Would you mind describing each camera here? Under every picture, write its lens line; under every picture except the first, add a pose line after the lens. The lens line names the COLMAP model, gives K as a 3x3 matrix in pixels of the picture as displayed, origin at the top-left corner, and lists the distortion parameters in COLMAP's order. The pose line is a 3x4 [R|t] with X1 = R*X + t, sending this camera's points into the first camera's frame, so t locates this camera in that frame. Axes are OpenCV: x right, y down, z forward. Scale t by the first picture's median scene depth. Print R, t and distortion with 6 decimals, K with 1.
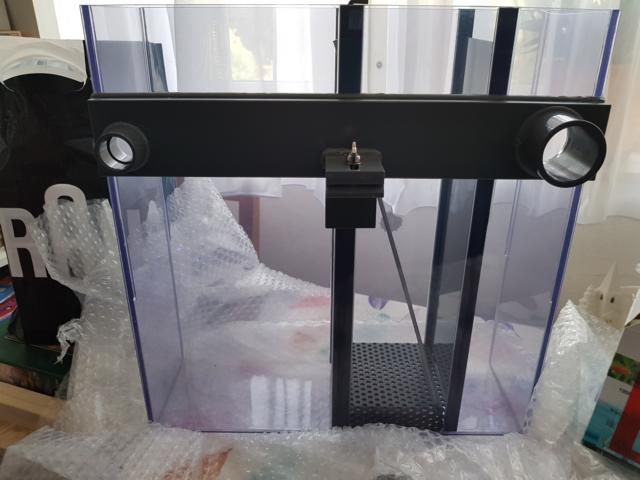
lens RADIAL K [[478.8, 0, 320.0], [0, 478.8, 240.0], [0, 0, 1]] dist [-0.013424, -0.015279]
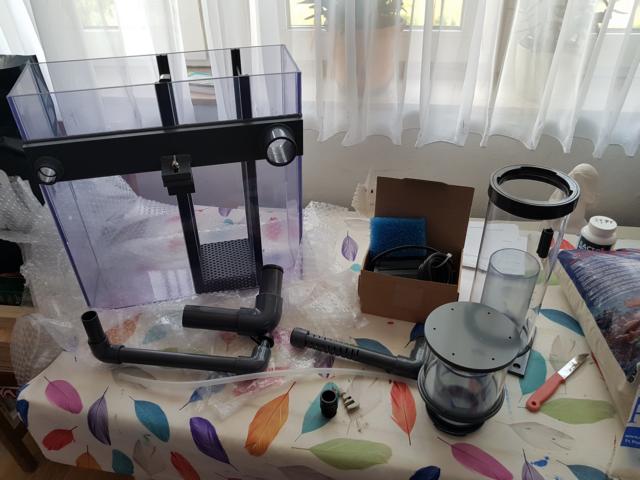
lens RADIAL K [[505.4, 0, 320.0], [0, 505.4, 240.0], [0, 0, 1]] dist [-0.012049, 0.002528]
pose [[0.972349, -0.146739, 0.181671, 0.153782], [0.093885, 0.957923, 0.271236, -0.259112], [-0.213828, -0.246680, 0.945212, -0.813820]]
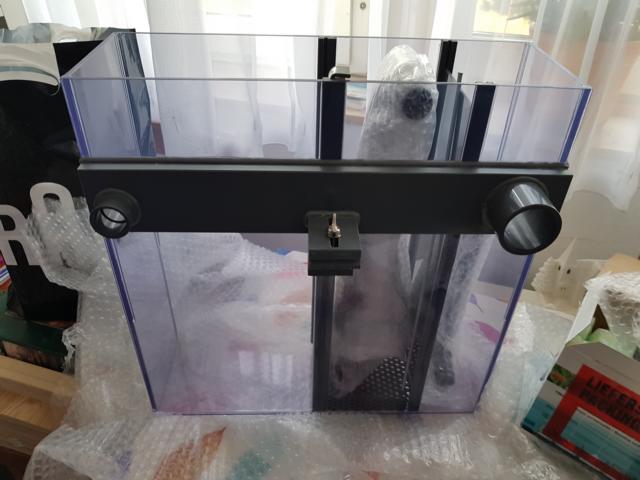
lens RADIAL K [[484.4, 0, 319.0], [0, 484.4, 227.9], [0, 0, 1]] dist [-0.021870, 0.000720]
pose [[0.999145, -0.002467, 0.041269, -0.005829], [-0.006574, 0.976036, 0.217508, -0.280657], [-0.040817, -0.217593, 0.975186, -0.048217]]
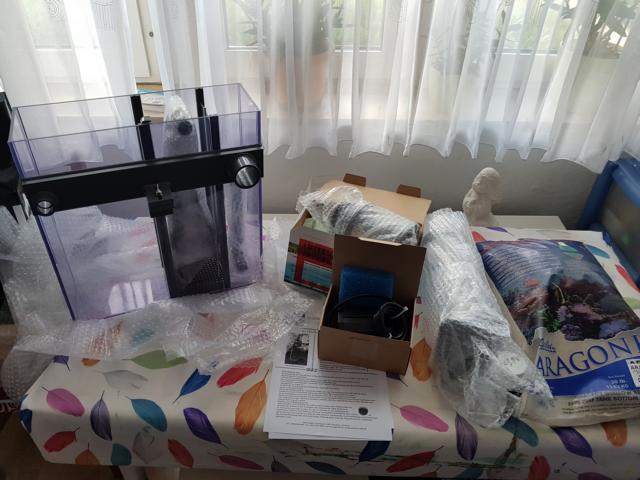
lens RADIAL K [[505.4, 0, 320.0], [0, 505.4, 240.0], [0, 0, 1]] dist [-0.012049, 0.002528]
pose [[0.922332, -0.204549, 0.327816, -0.037817], [0.099979, 0.945832, 0.308878, -0.424261], [-0.373240, -0.252113, 0.892822, -1.029290]]
